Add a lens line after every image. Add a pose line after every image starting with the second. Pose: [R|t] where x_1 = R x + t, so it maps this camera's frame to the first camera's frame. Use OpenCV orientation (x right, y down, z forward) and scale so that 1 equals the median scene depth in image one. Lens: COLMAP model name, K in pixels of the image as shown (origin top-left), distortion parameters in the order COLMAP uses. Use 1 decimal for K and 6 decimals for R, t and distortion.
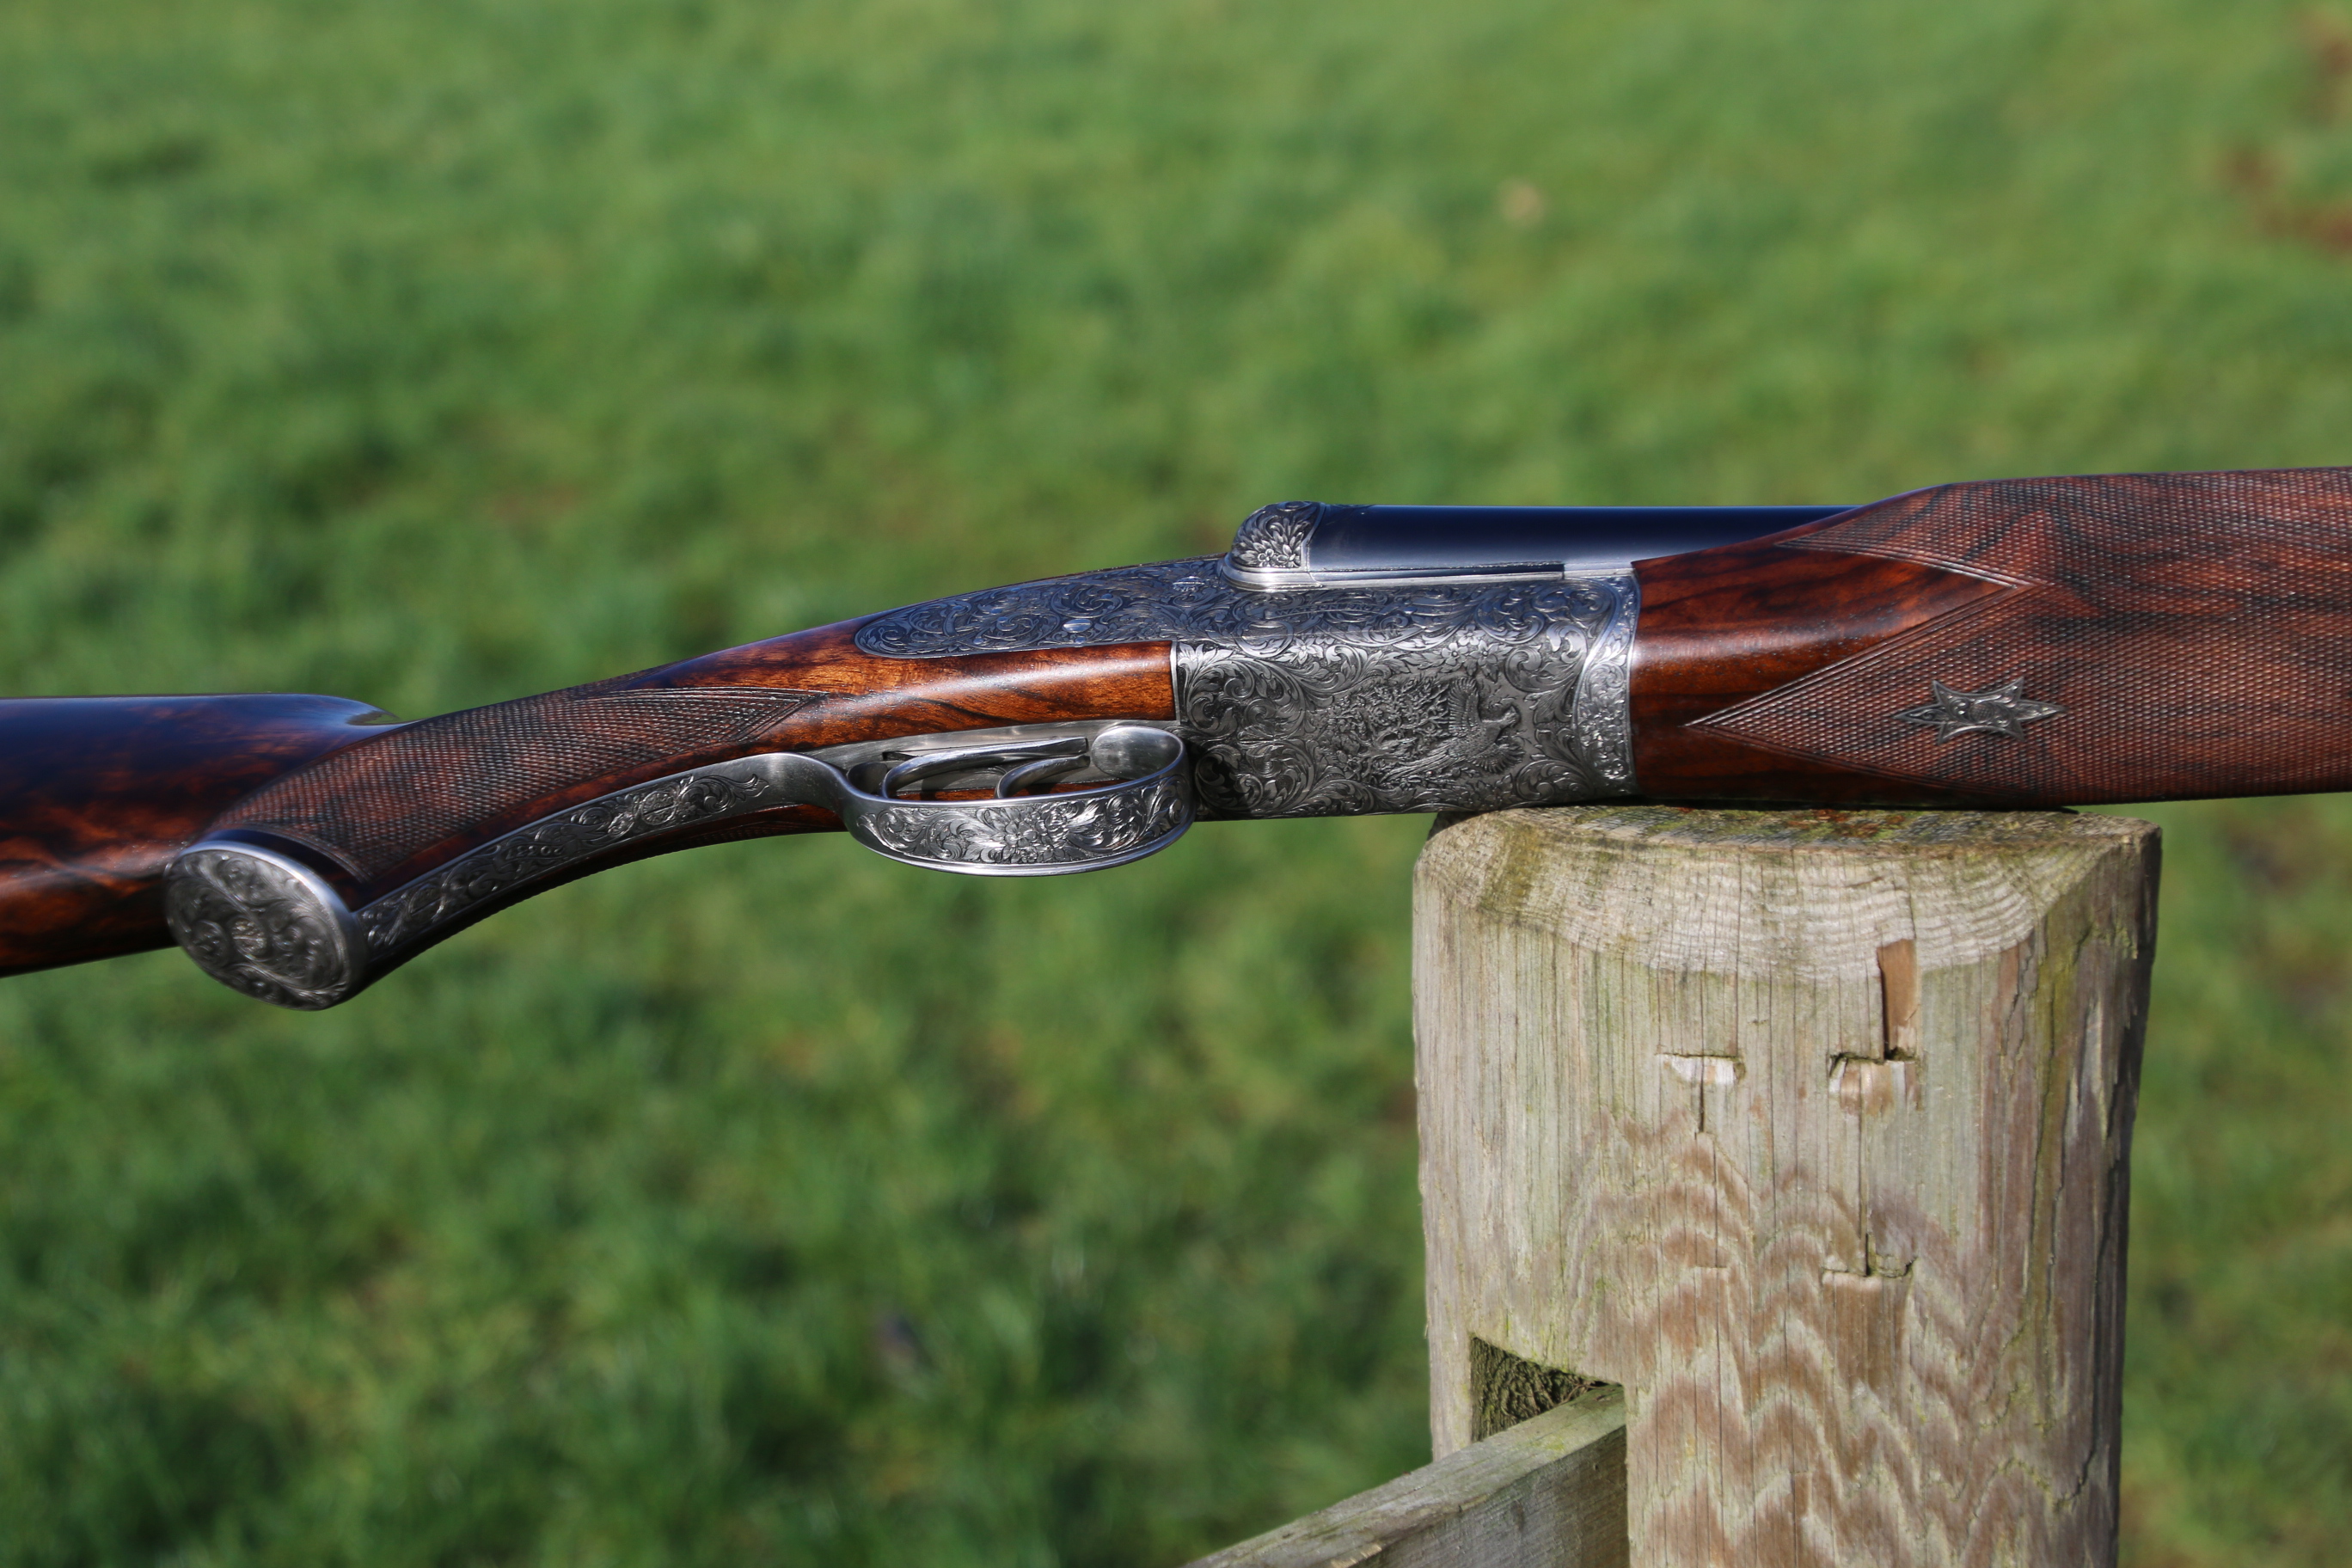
lens RADIAL K [[4900.3, 0, 1171.7], [0, 4900.3, 896.4], [0, 0, 1]] dist [0.498413, 0.000000]
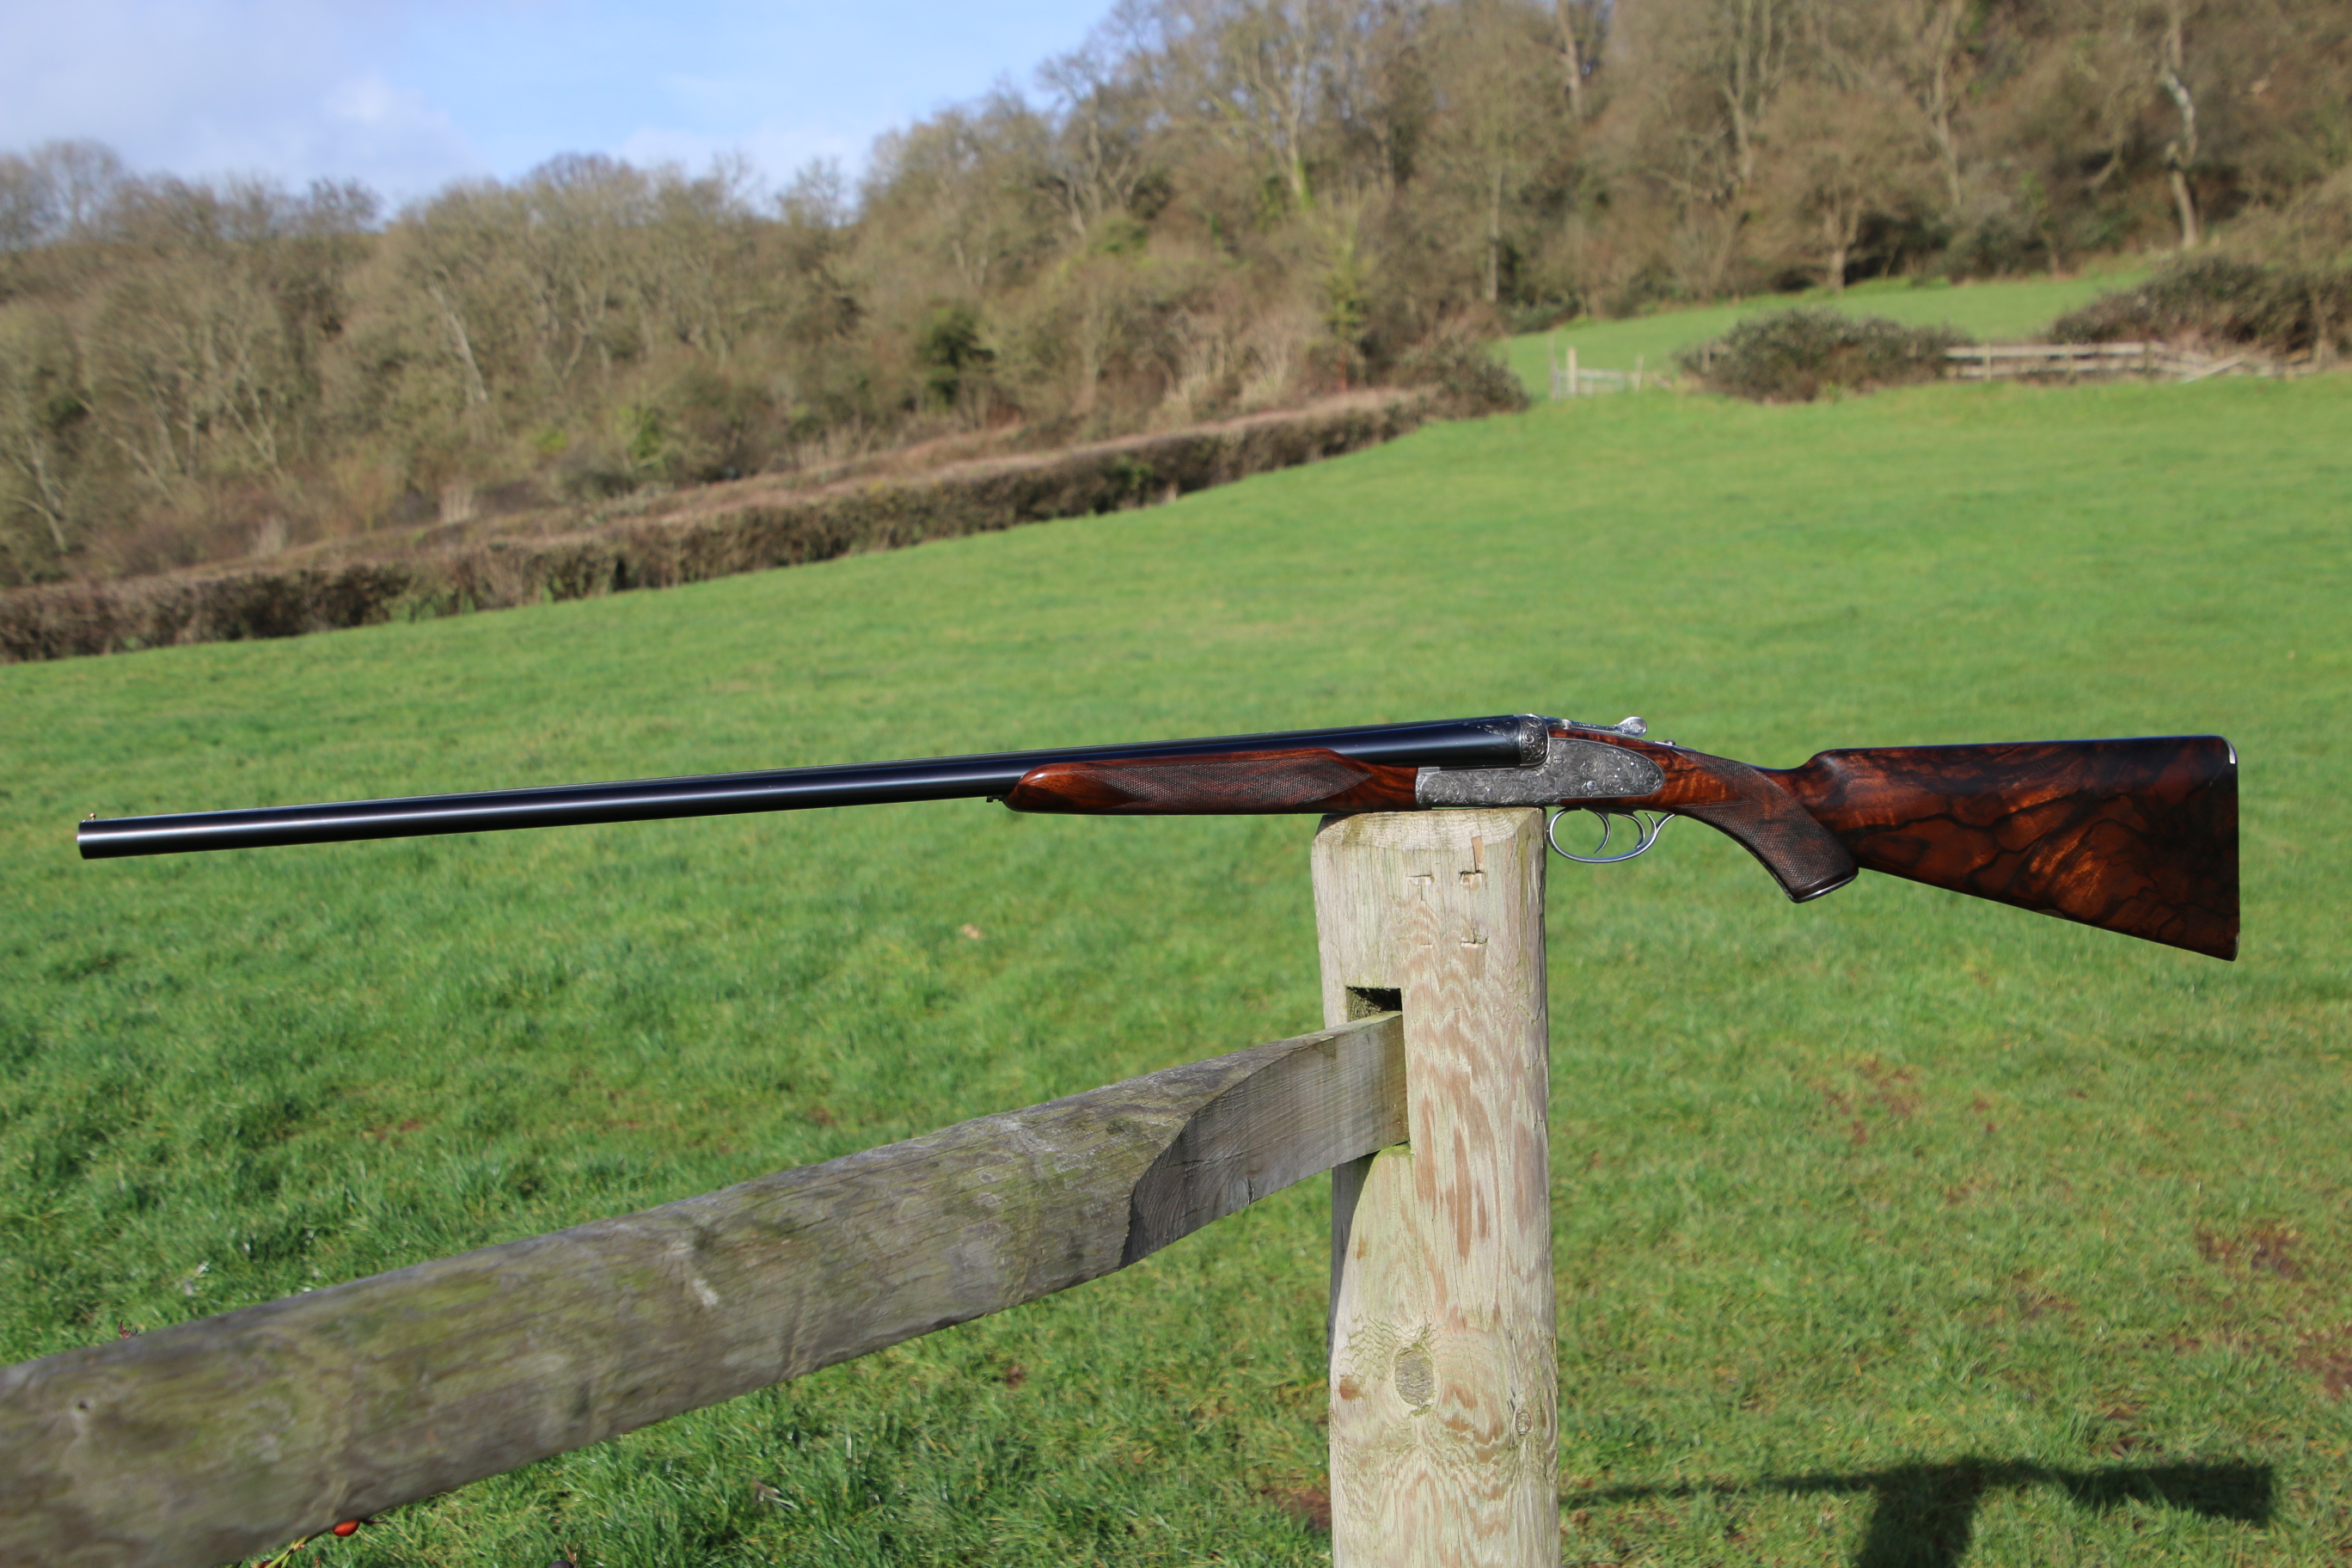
lens RADIAL K [[3323.6, 0, 1231.0], [0, 3323.6, 829.7], [0, 0, 1]] dist [0.150820, 0.000000]
pose [[0.983735, -0.045190, 0.173851, -0.383629], [0.077036, 0.980452, -0.181049, 0.378330], [-0.162271, 0.191496, 0.967986, -1.072261]]
